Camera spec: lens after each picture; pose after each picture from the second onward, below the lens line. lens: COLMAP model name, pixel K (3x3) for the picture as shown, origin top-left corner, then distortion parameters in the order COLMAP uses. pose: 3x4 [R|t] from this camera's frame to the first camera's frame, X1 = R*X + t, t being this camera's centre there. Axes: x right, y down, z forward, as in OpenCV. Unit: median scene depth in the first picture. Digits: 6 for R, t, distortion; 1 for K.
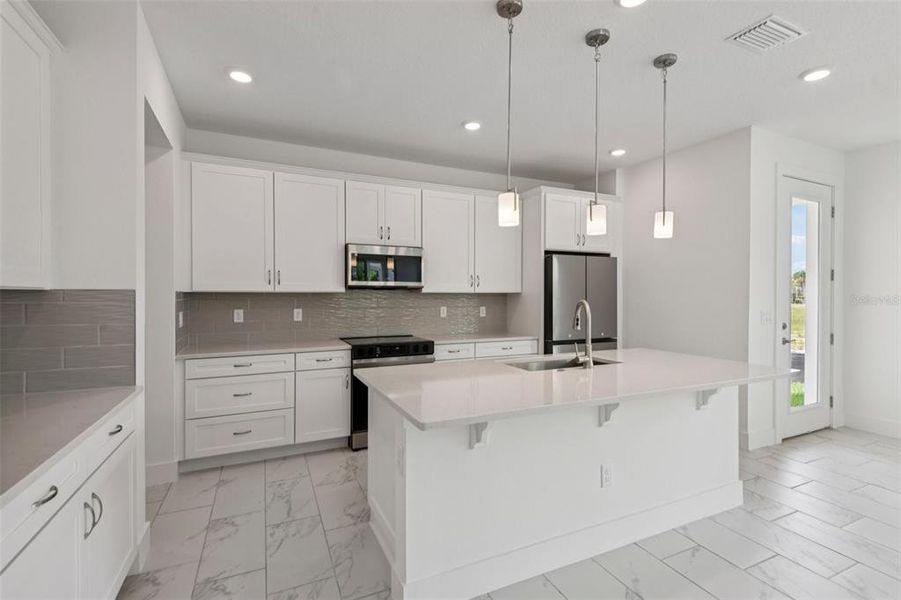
lens RADIAL K [[405.4, 0, 451.0], [0, 405.4, 296.7], [0, 0, 1]] dist [-0.001087, -0.000271]
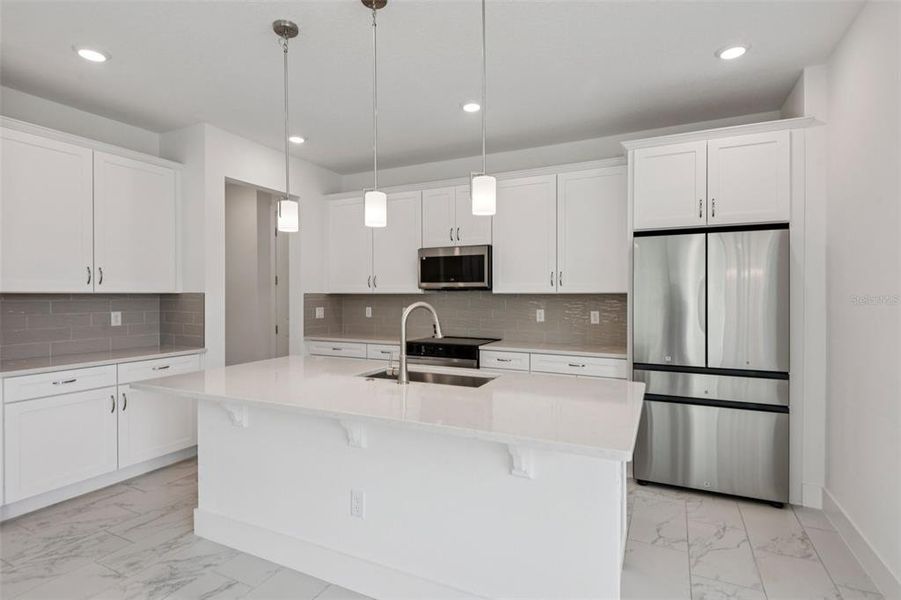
lens RADIAL K [[437.7, 0, 460.4], [0, 437.7, 295.5], [0, 0, 1]] dist [-0.001696, -0.000285]
pose [[0.644325, 0.000094, -0.764752, 0.704314], [-0.004321, 0.999984, -0.003517, -0.001661], [0.764740, 0.005571, 0.644315, 0.326433]]
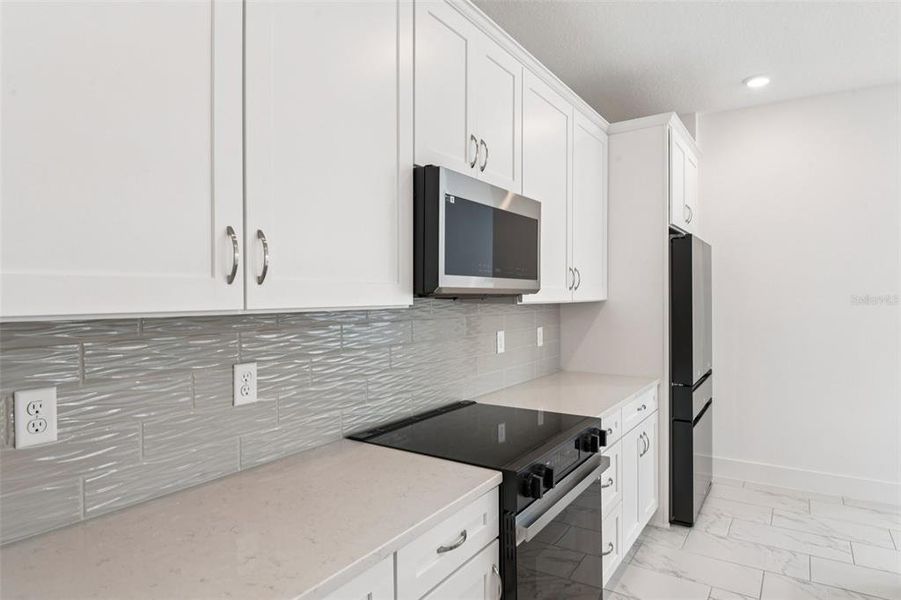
lens RADIAL K [[510.8, 0, 450.5], [0, 510.8, 300.0], [0, 0, 1]] dist [0.001170, 0.001479]
pose [[0.857935, -0.008937, 0.513681, -0.463059], [0.008416, 0.999959, 0.003341, -0.018938], [-0.513690, 0.001457, 0.857975, 0.614136]]
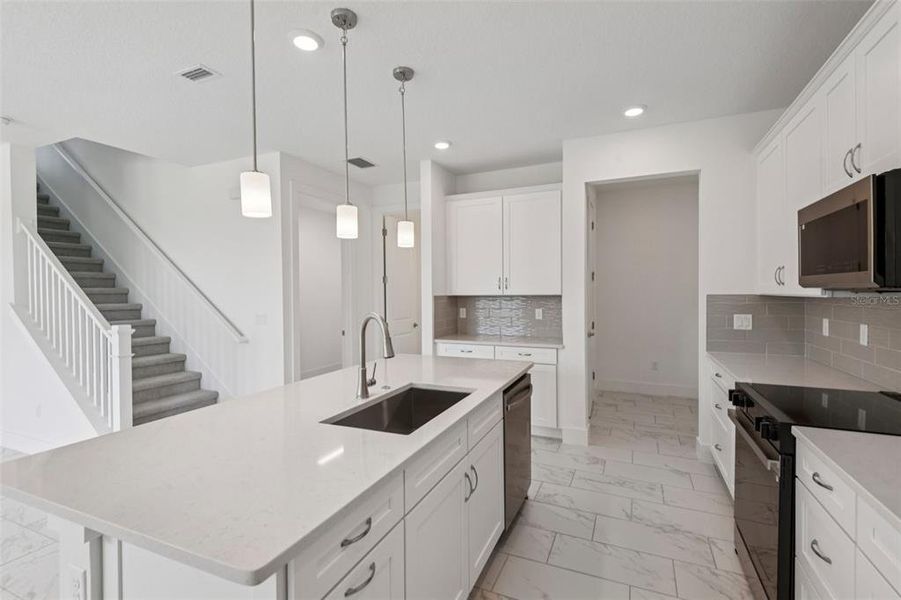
lens RADIAL K [[421.9, 0, 453.9], [0, 421.9, 296.8], [0, 0, 1]] dist [0.001183, -0.000005]
pose [[-0.751164, 0.008311, -0.660064, 0.483552], [-0.001417, 0.999898, 0.014202, -0.018168], [0.660115, 0.011604, -0.751075, 1.117860]]
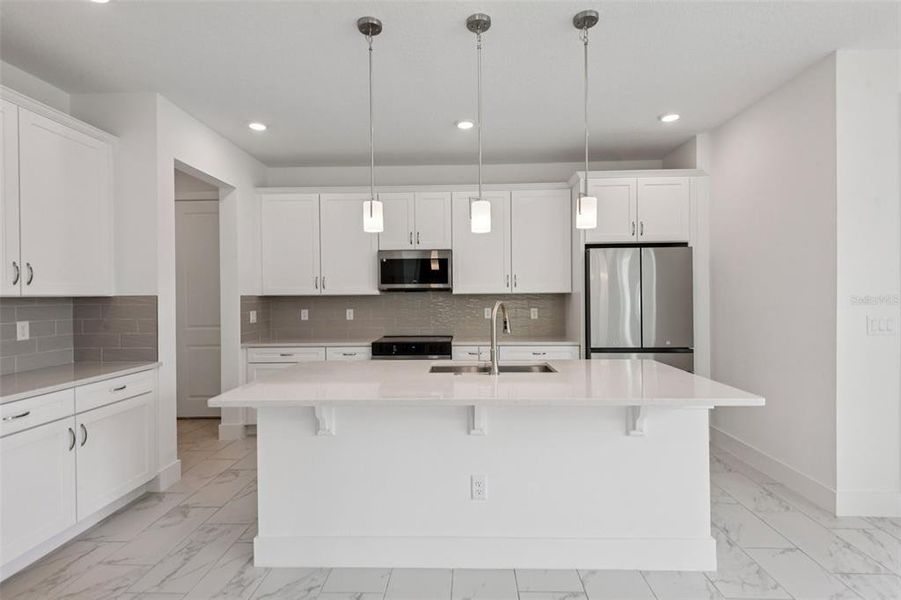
lens RADIAL K [[421.9, 0, 453.9], [0, 421.9, 296.8], [0, 0, 1]] dist [0.001183, -0.000005]
pose [[0.894717, -0.007807, -0.446565, 0.438236], [0.007188, 0.999969, -0.003080, 0.000298], [0.446575, -0.000454, 0.894746, 0.062555]]
